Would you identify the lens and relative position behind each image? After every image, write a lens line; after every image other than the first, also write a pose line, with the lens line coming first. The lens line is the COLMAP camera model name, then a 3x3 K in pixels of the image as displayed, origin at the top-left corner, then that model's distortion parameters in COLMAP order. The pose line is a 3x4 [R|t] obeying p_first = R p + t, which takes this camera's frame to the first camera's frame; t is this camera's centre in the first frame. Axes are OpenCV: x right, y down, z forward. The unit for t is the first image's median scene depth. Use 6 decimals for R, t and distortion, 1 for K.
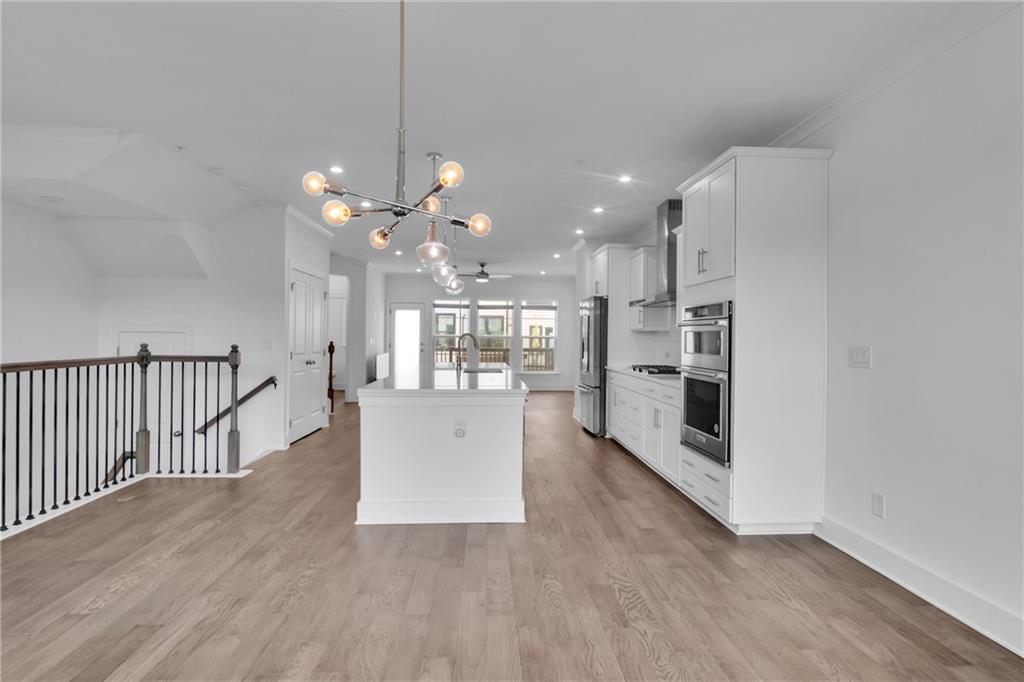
lens RADIAL K [[524.6, 0, 505.4], [0, 524.6, 336.6], [0, 0, 1]] dist [-0.013335, 0.004865]
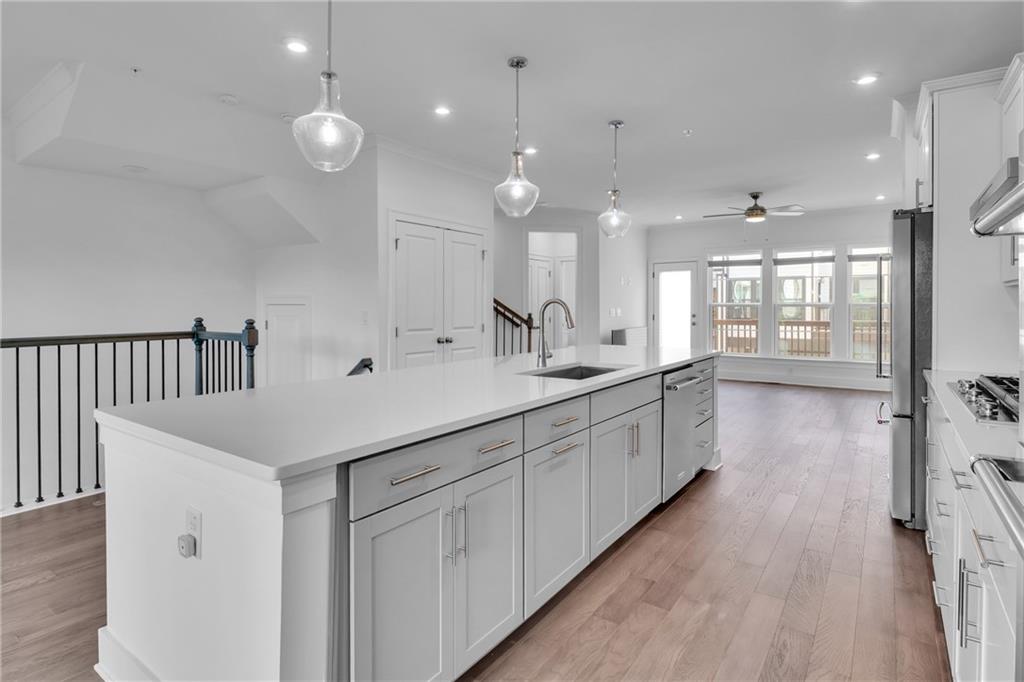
lens RADIAL K [[524.6, 0, 511.6], [0, 524.6, 306.8], [0, 0, 1]] dist [-0.013335, 0.004865]
pose [[0.781949, -0.010799, -0.623249, 0.191798], [0.010441, 0.999937, -0.004226, 0.003347], [0.623255, -0.003203, 0.782012, 0.453862]]
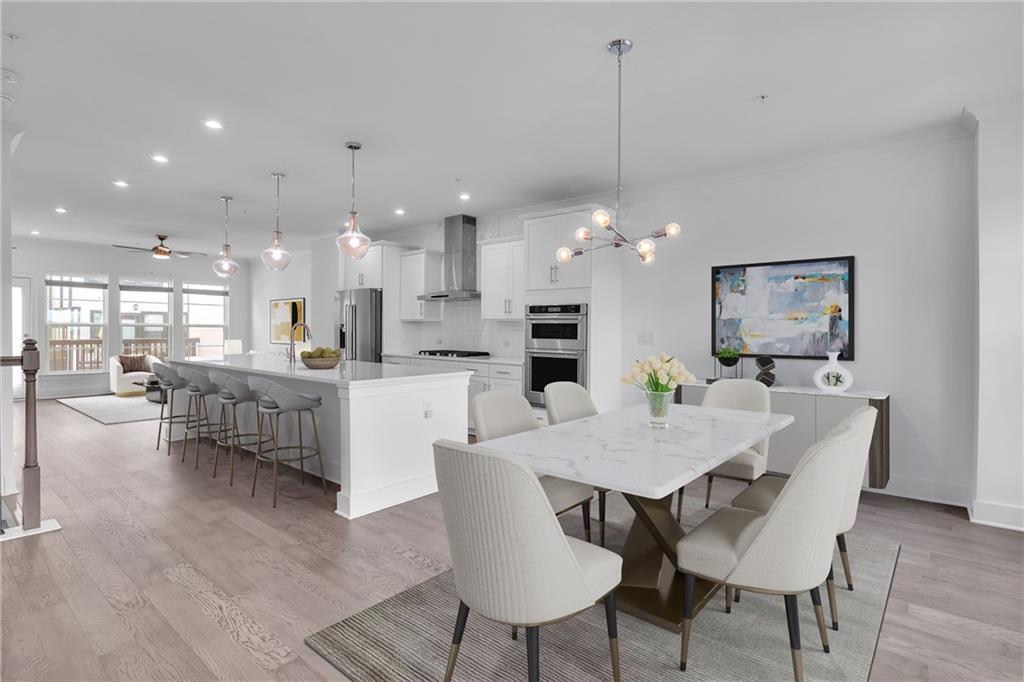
lens RADIAL K [[524.6, 0, 512.4], [0, 524.6, 336.5], [0, 0, 1]] dist [-0.013335, 0.004865]
pose [[0.678990, -0.015006, 0.733994, -0.421627], [-0.002375, 0.999741, 0.022636, -0.003392], [-0.734144, -0.017113, 0.678778, 0.062681]]
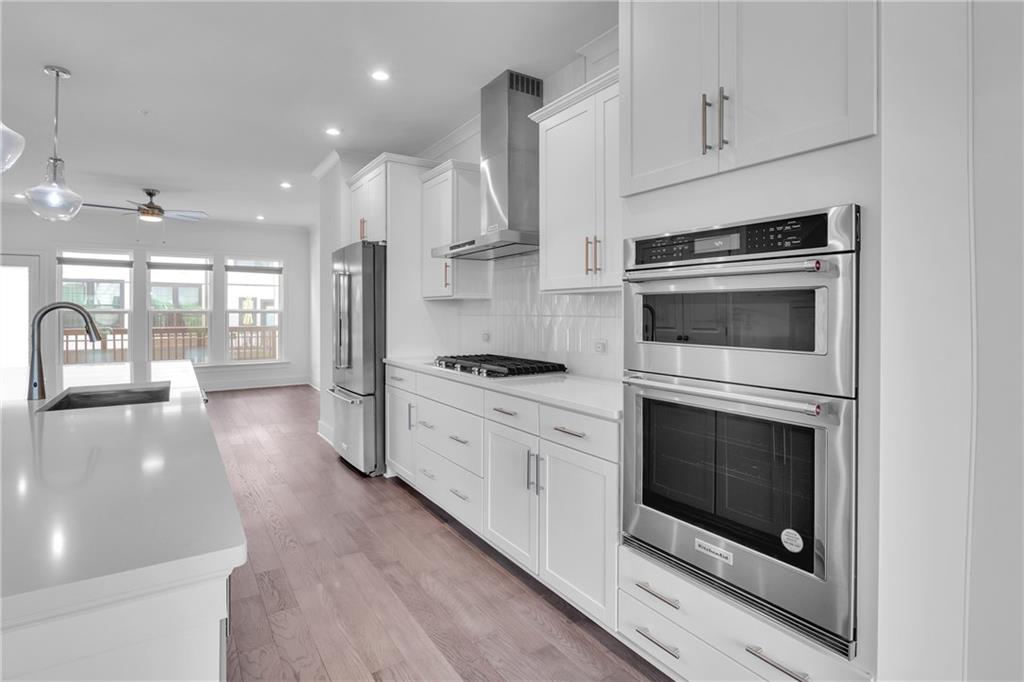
lens RADIAL K [[524.6, 0, 517.6], [0, 524.6, 313.4], [0, 0, 1]] dist [-0.013335, 0.004865]
pose [[0.859932, -0.011161, 0.510287, 0.017463], [0.008018, 0.999933, 0.008358, 0.001443], [-0.510346, -0.003095, 0.859964, 0.406772]]
